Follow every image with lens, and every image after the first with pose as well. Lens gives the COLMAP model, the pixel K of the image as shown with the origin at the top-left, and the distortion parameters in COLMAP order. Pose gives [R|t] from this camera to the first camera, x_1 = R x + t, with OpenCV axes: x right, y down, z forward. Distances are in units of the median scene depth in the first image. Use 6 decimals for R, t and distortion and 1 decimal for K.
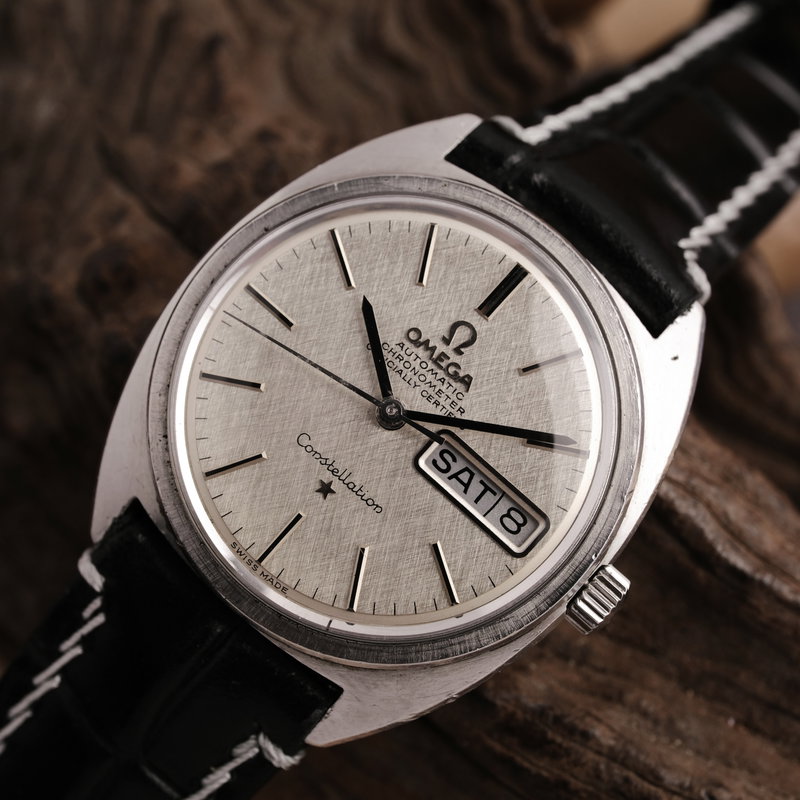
lens RADIAL K [[1391.7, 0, 400.0], [0, 1391.7, 400.0], [0, 0, 1]] dist [0.035776, 0.104344]
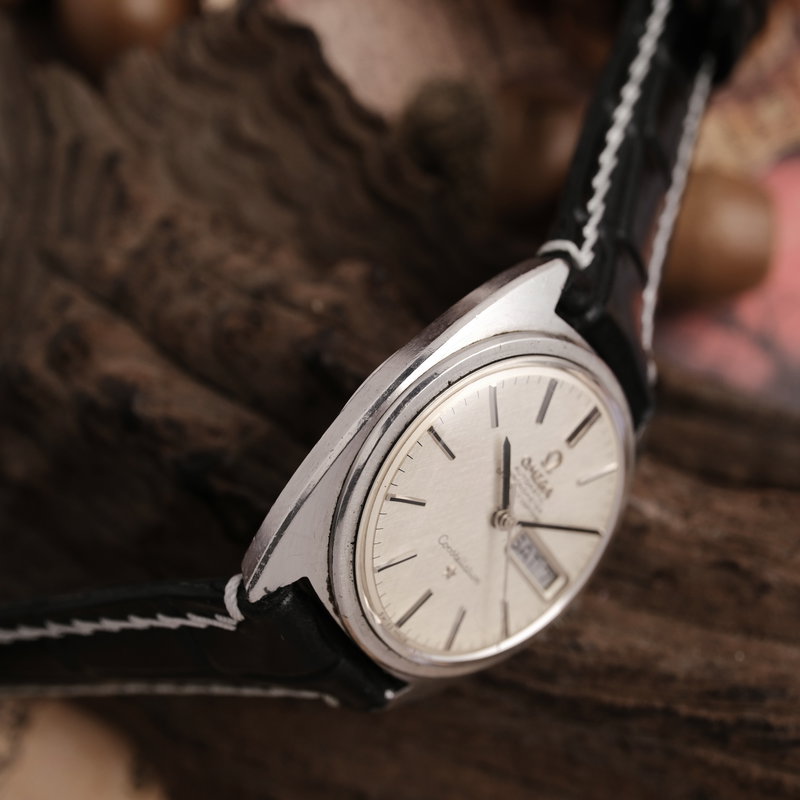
lens RADIAL K [[1391.7, 0, 400.0], [0, 1391.7, 400.0], [0, 0, 1]] dist [0.035776, 0.104344]
pose [[0.791010, -0.034163, 0.610849, -0.891048], [-0.261854, 0.883462, 0.388494, -0.580971], [-0.552934, -0.467255, 0.689881, 0.186166]]
